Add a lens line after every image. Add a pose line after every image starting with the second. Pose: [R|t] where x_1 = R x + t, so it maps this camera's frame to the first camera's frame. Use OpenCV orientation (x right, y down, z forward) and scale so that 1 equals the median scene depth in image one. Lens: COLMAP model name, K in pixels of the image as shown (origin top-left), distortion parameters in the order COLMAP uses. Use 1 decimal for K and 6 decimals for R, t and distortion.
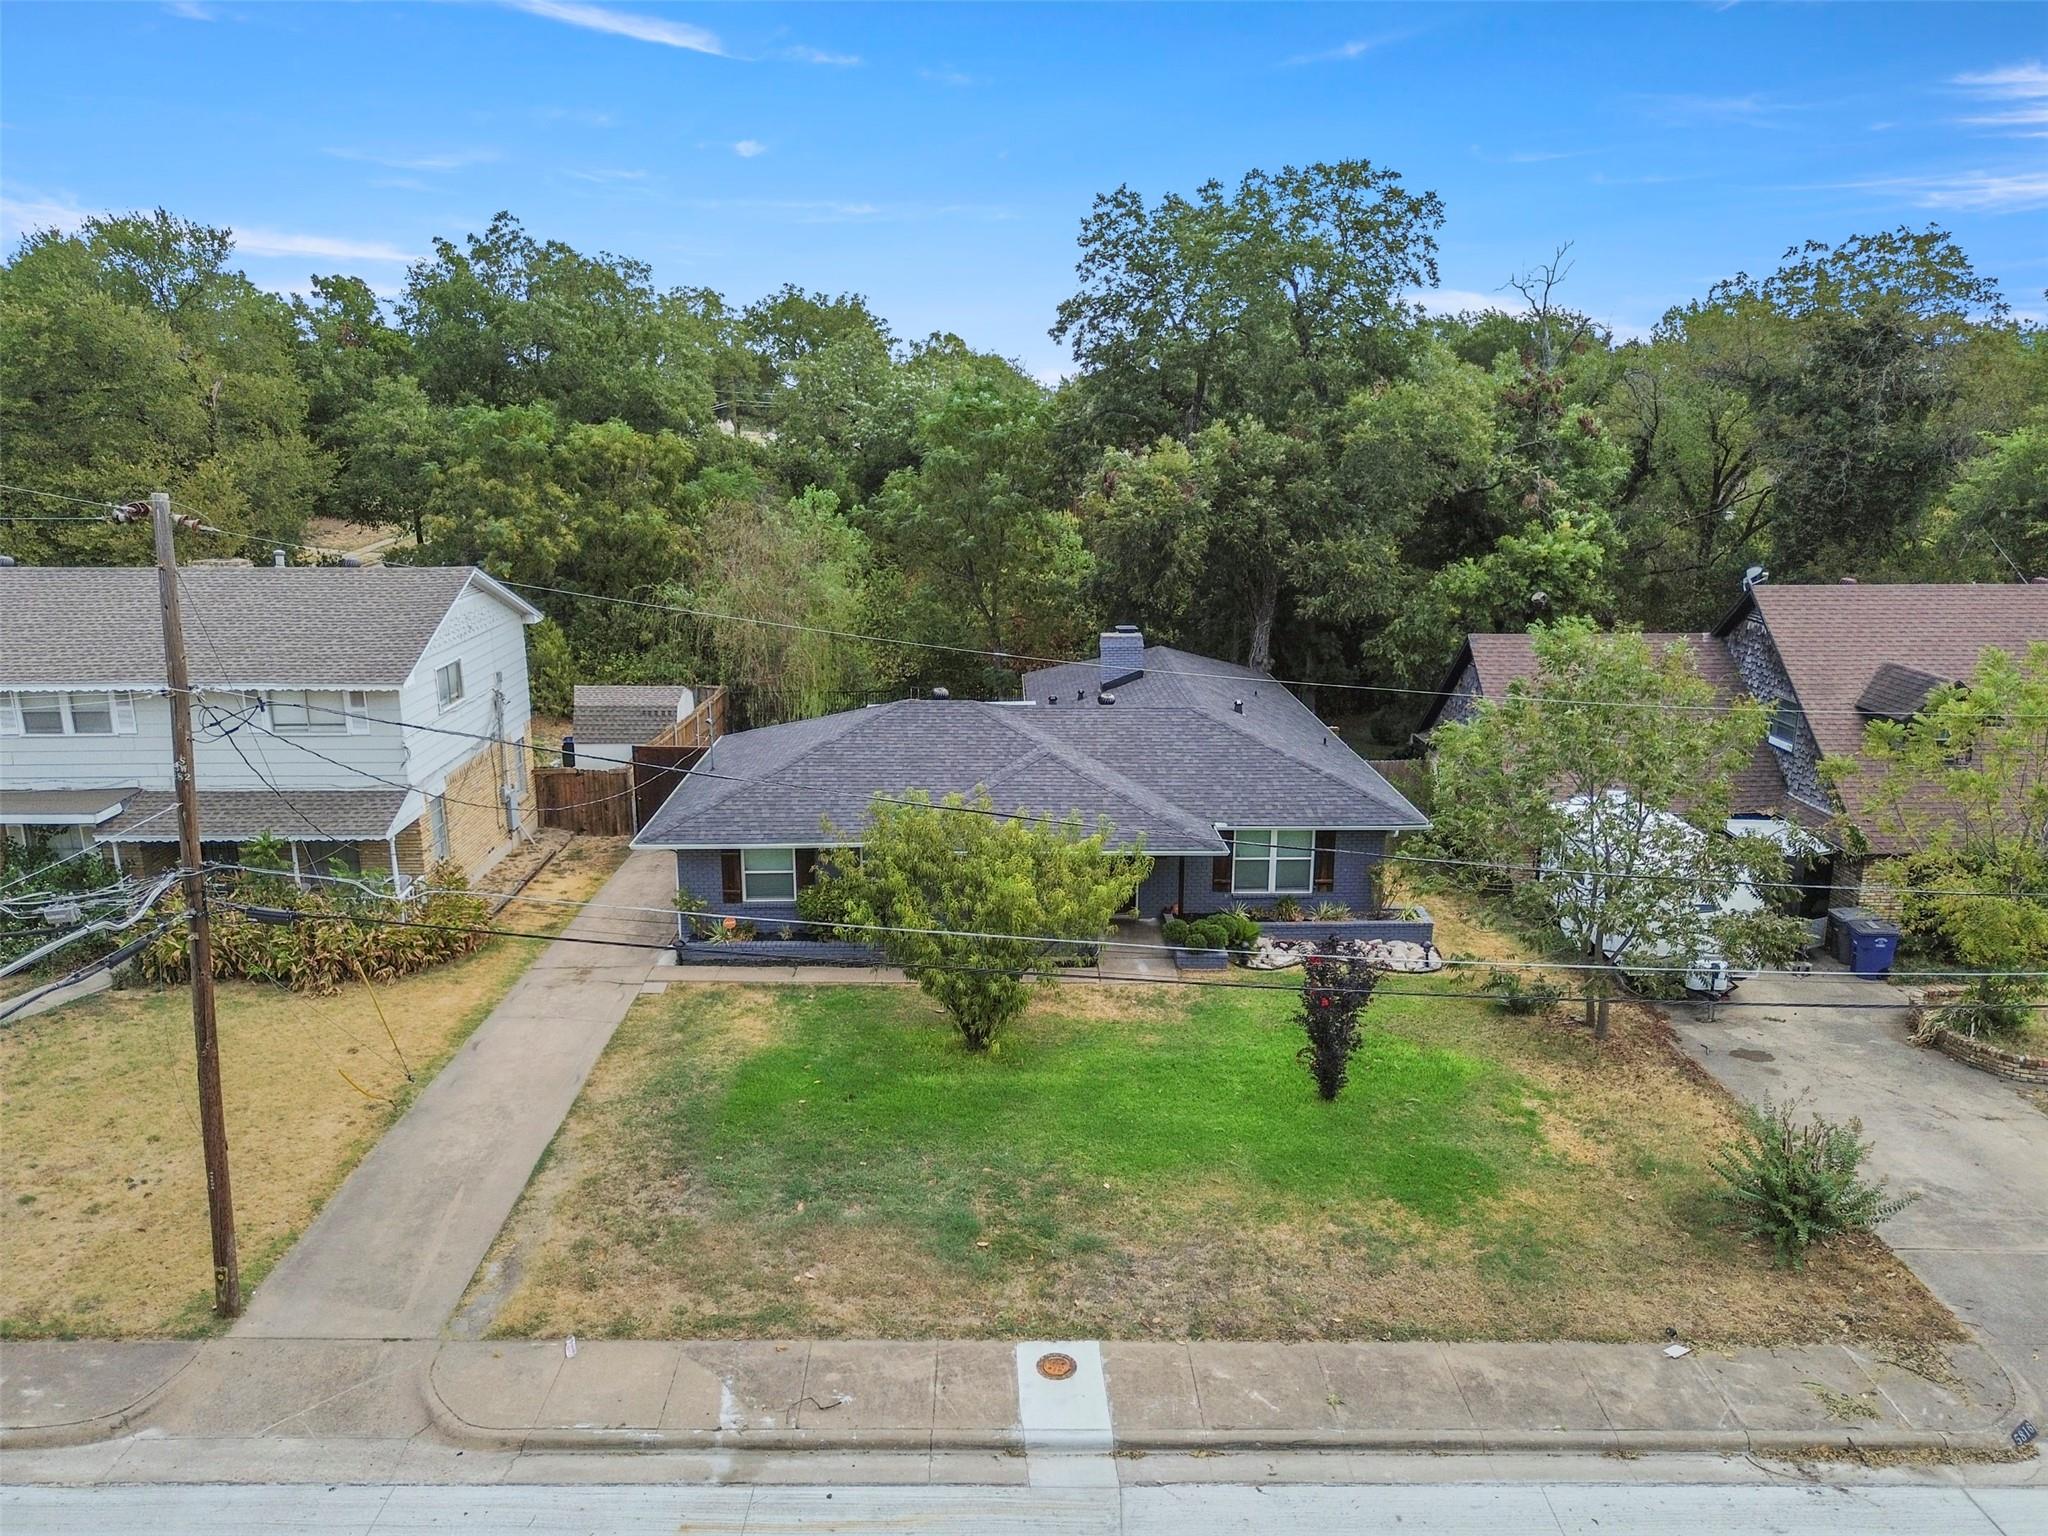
lens RADIAL K [[1443.6, 0, 1012.3], [0, 1443.6, 768.9], [0, 0, 1]] dist [0.059193, -0.047612]
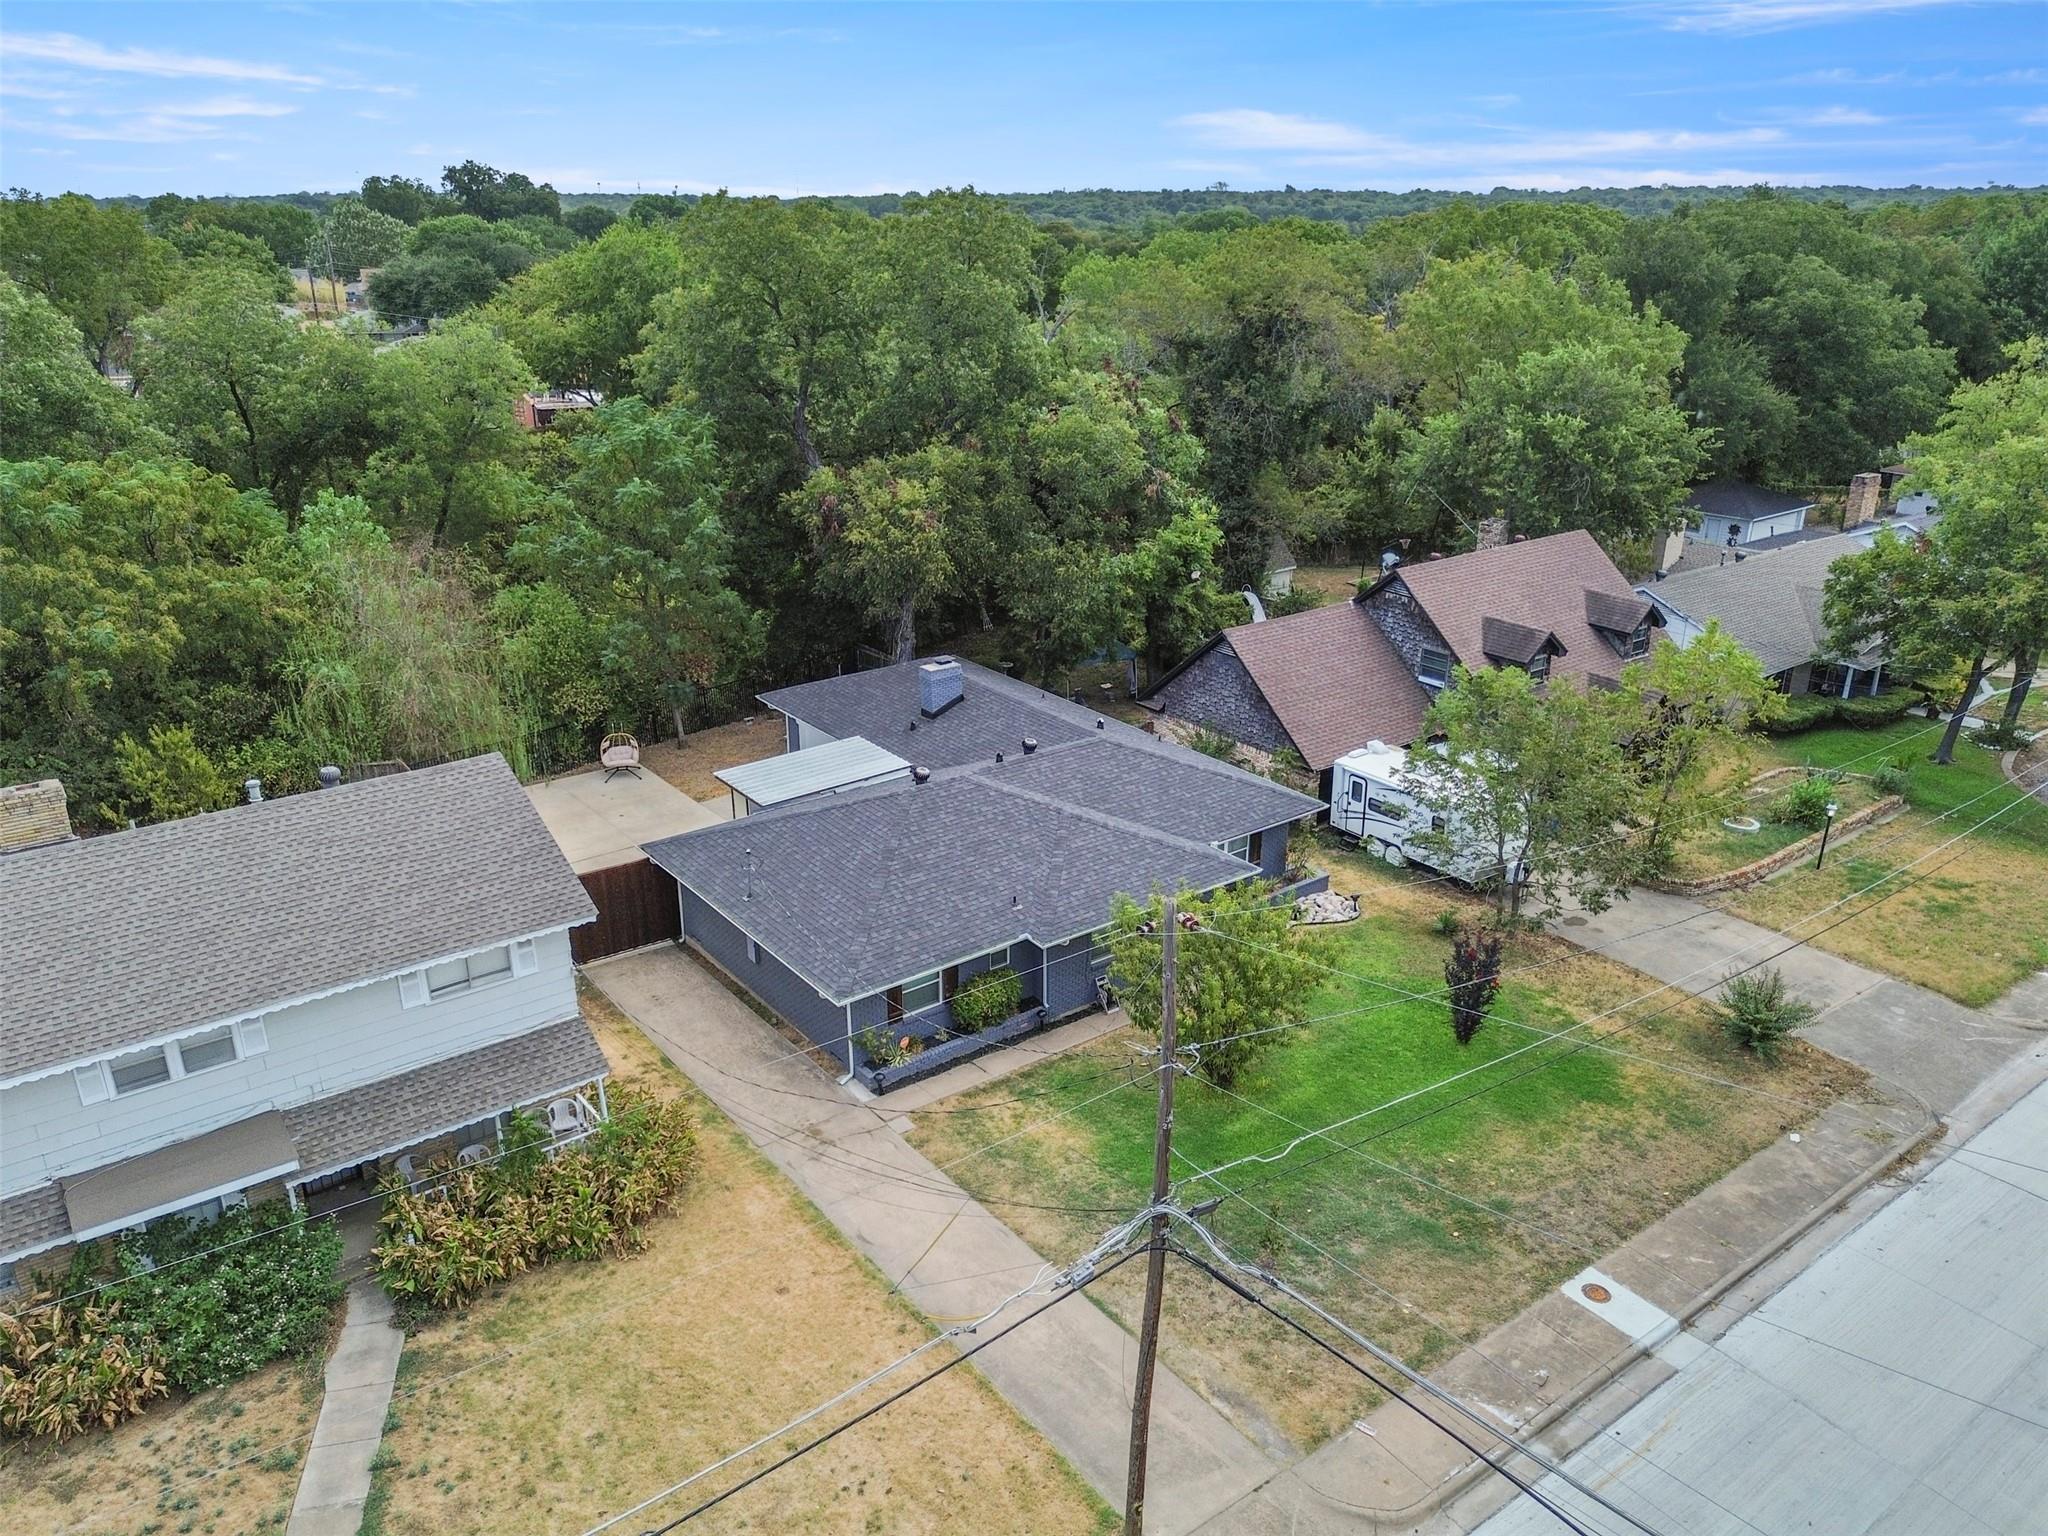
lens RADIAL K [[1443.6, 0, 1012.3], [0, 1443.6, 768.9], [0, 0, 1]] dist [0.059193, -0.047612]
pose [[0.813407, -0.211097, 0.542040, -0.976507], [0.141919, 0.975687, 0.167012, -0.379797], [-0.564117, -0.058923, 0.823590, 0.113826]]
